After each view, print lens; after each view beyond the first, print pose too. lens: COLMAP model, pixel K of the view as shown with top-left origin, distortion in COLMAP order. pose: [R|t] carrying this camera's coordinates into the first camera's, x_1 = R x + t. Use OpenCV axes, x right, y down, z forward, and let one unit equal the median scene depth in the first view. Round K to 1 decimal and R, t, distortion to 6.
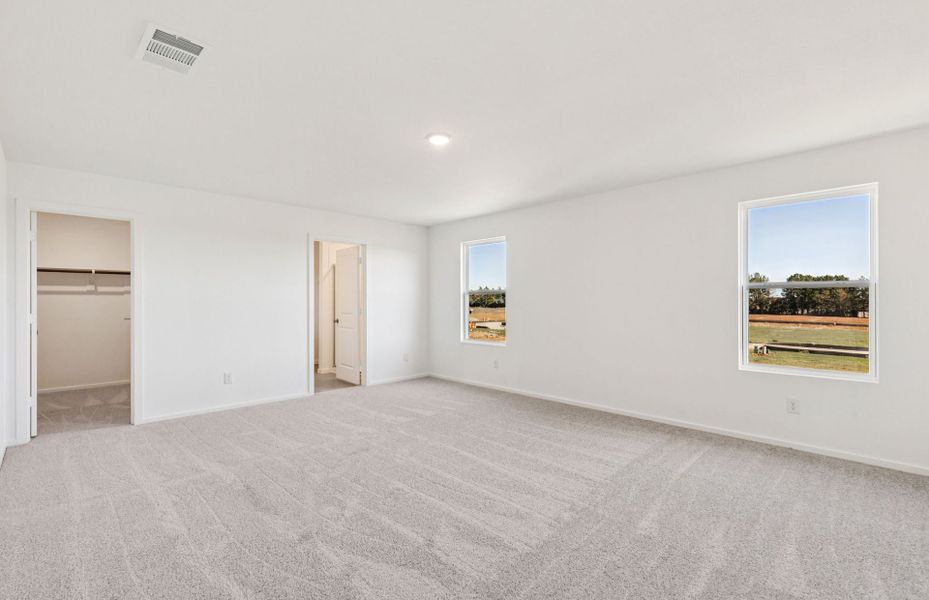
lens RADIAL K [[423.3, 0, 469.0], [0, 423.3, 300.5], [0, 0, 1]] dist [0.001002, -0.000122]
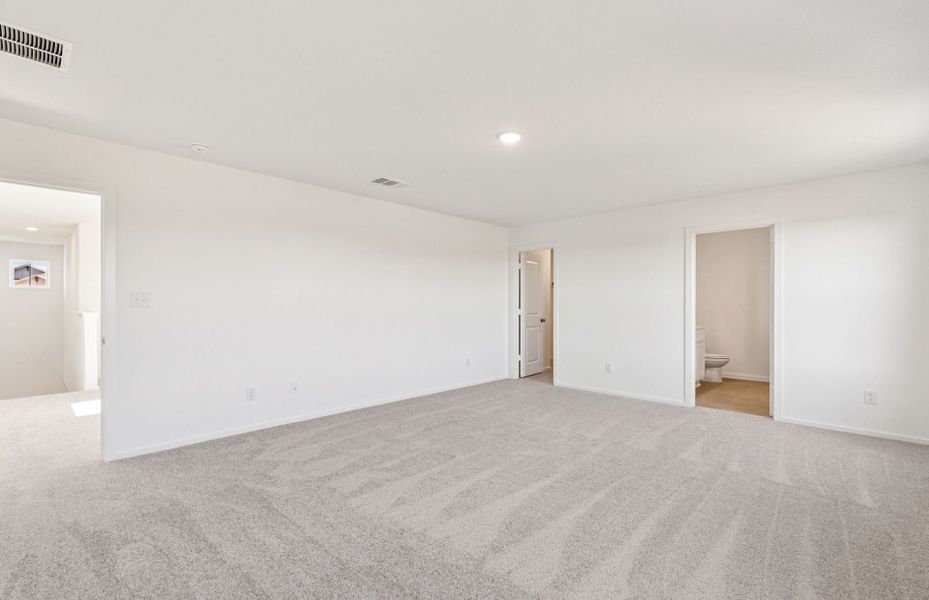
lens RADIAL K [[423.3, 0, 470.6], [0, 423.3, 303.4], [0, 0, 1]] dist [0.001002, -0.000122]
pose [[0.002034, 0.003245, -0.999993, 0.661815], [0.004919, 0.999983, 0.003255, -0.001938], [0.999986, -0.004926, 0.002018, 0.657536]]
